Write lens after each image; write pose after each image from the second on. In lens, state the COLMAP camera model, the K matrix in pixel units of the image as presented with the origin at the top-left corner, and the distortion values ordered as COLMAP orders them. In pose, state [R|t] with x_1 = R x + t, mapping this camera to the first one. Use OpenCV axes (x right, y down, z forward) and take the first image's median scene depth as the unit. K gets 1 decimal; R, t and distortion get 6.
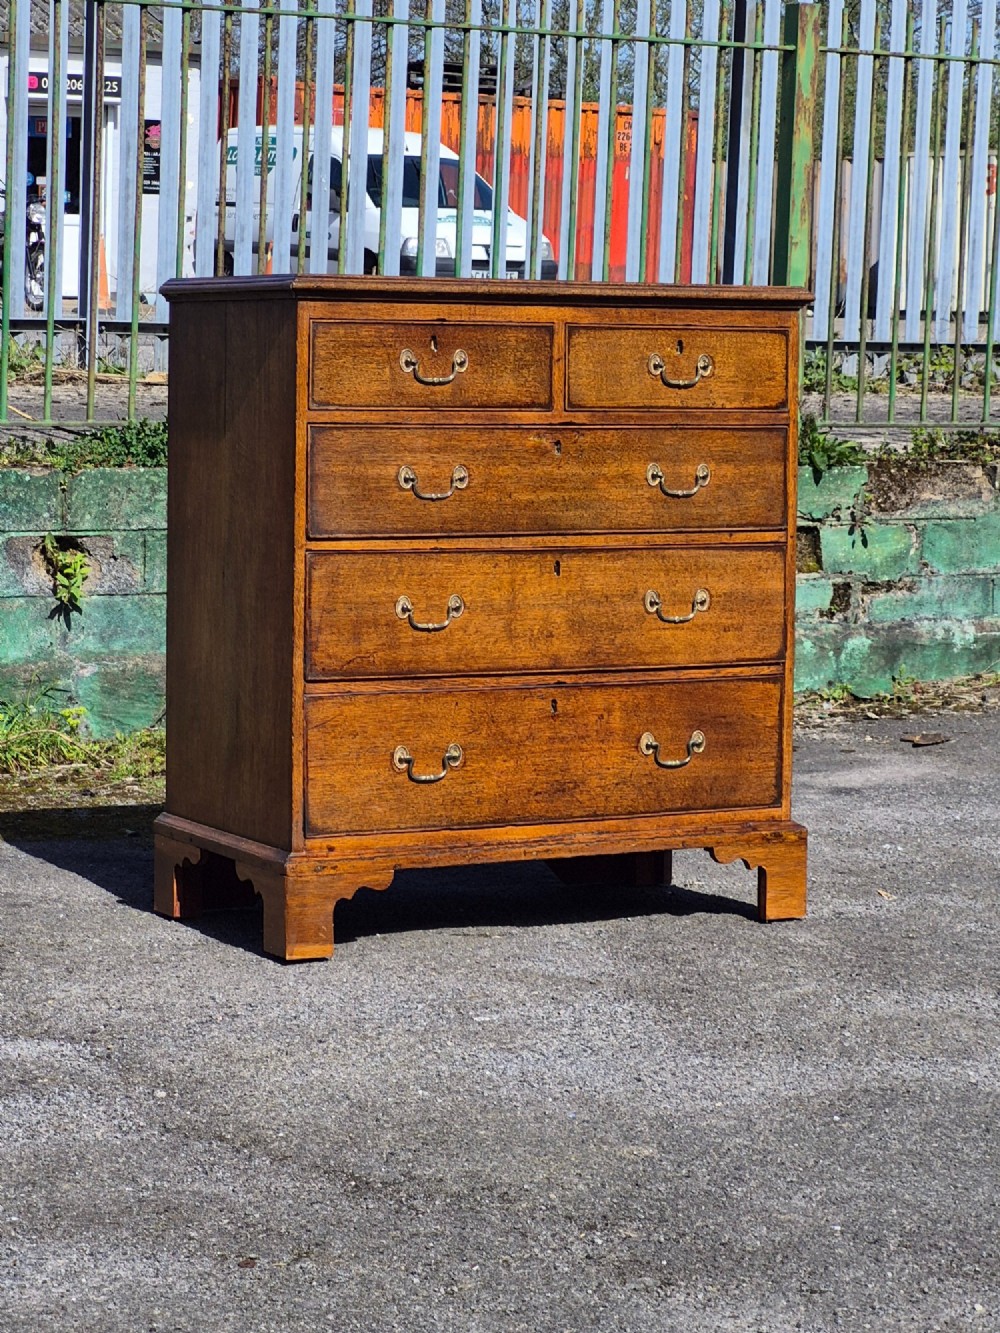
lens RADIAL K [[3442.1, 0, 498.6], [0, 3442.1, 667.0], [0, 0, 1]] dist [-0.567541, 0.000000]
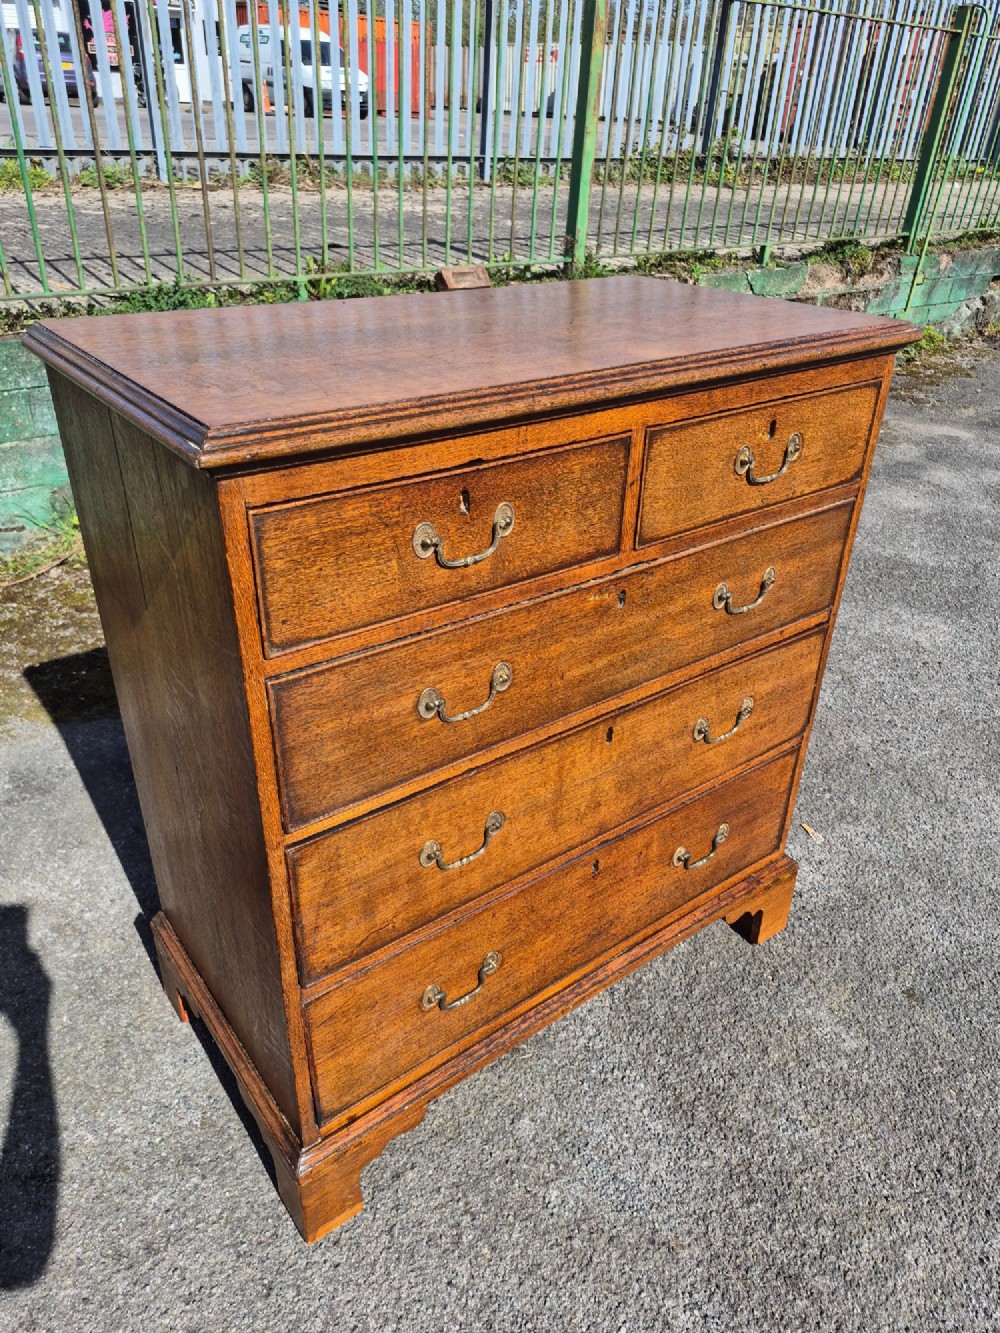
lens RADIAL K [[940.3, 0, 505.9], [0, 940.3, 671.1], [0, 0, 1]] dist [0.029132, -0.026471]
pose [[0.989586, -0.061197, 0.130287, -0.034368], [0.000206, 0.905725, 0.423865, -0.134508], [-0.143943, -0.419424, 0.896306, 0.811112]]
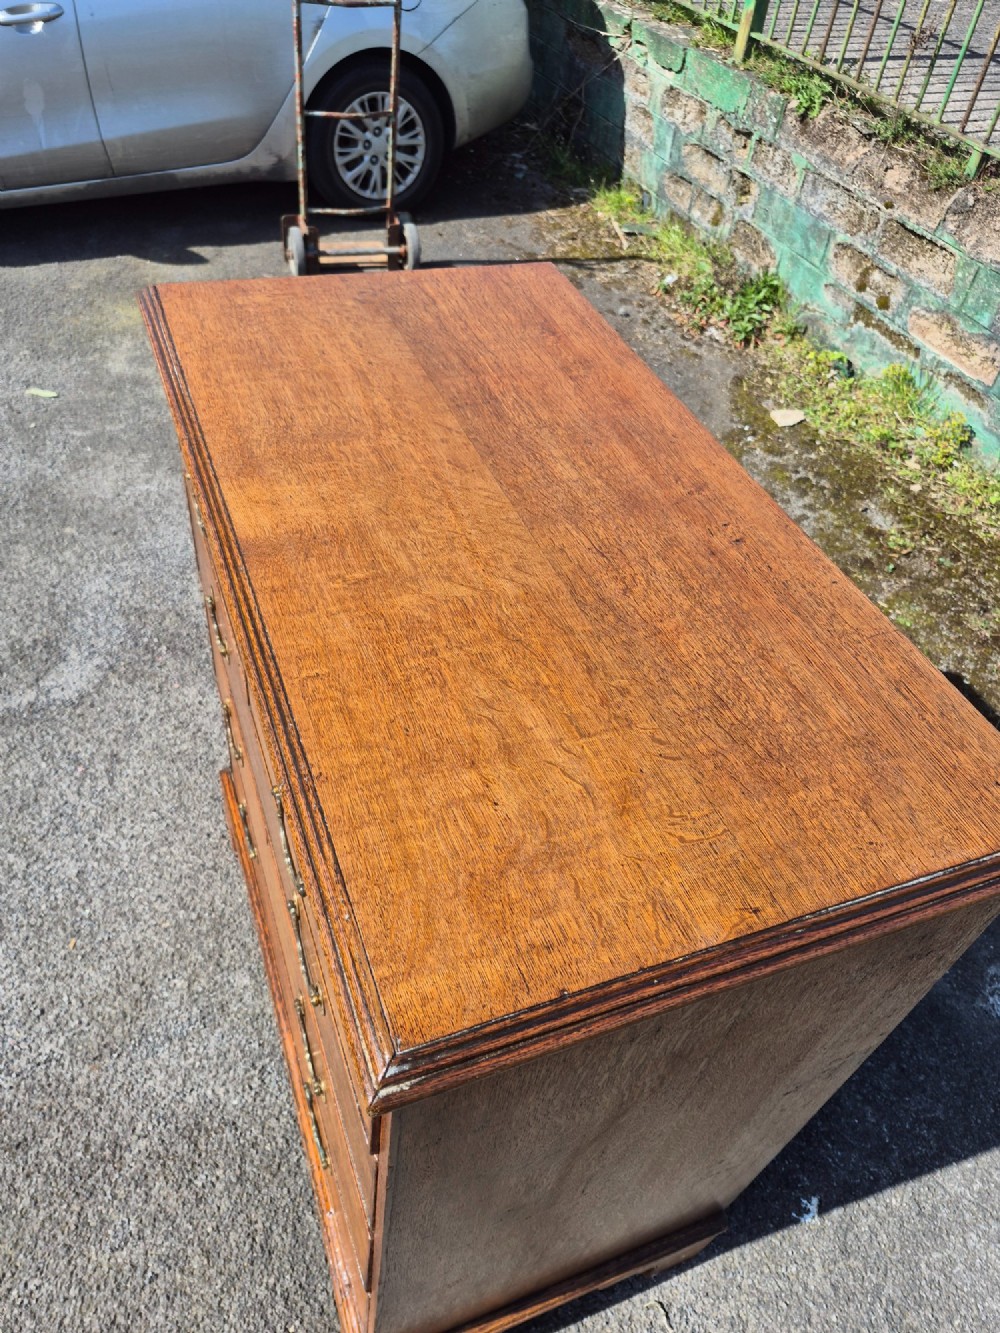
lens RADIAL K [[940.3, 0, 492.6], [0, 940.3, 664.7], [0, 0, 1]] dist [0.029132, -0.026471]
pose [[-0.131627, 0.686167, -0.715437, 0.129138], [-0.191552, 0.690508, 0.697500, -0.205840], [0.972616, 0.228853, 0.040547, 1.026600]]
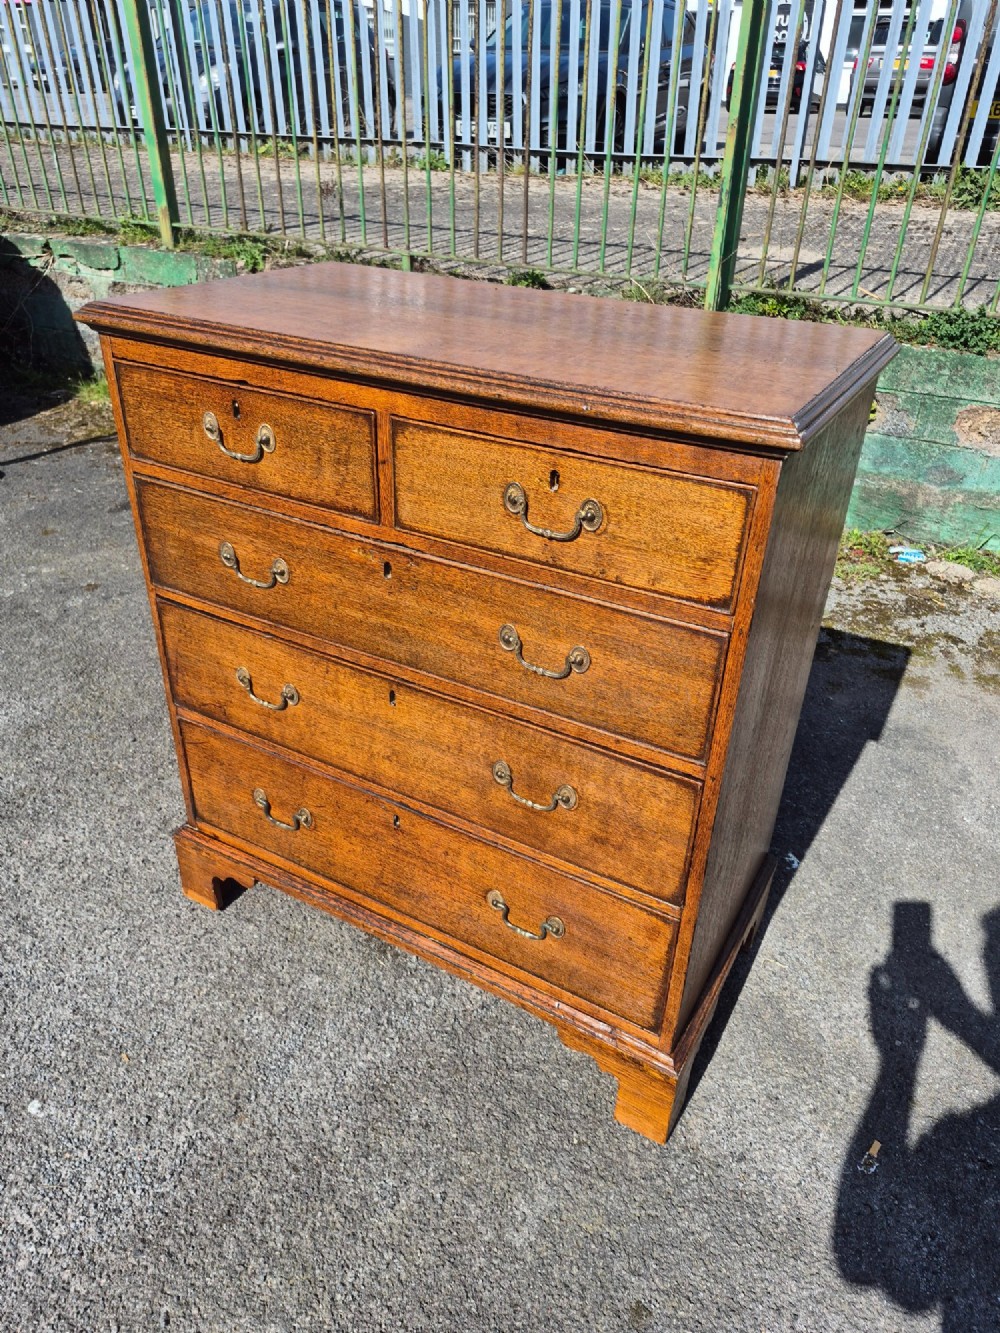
lens RADIAL K [[940.3, 0, 500.9], [0, 940.3, 668.9], [0, 0, 1]] dist [0.029132, -0.026471]
pose [[0.522135, 0.440914, -0.730048, 0.199214], [-0.100574, 0.881856, 0.460668, -0.145936], [0.846912, -0.167107, 0.504792, 0.902340]]
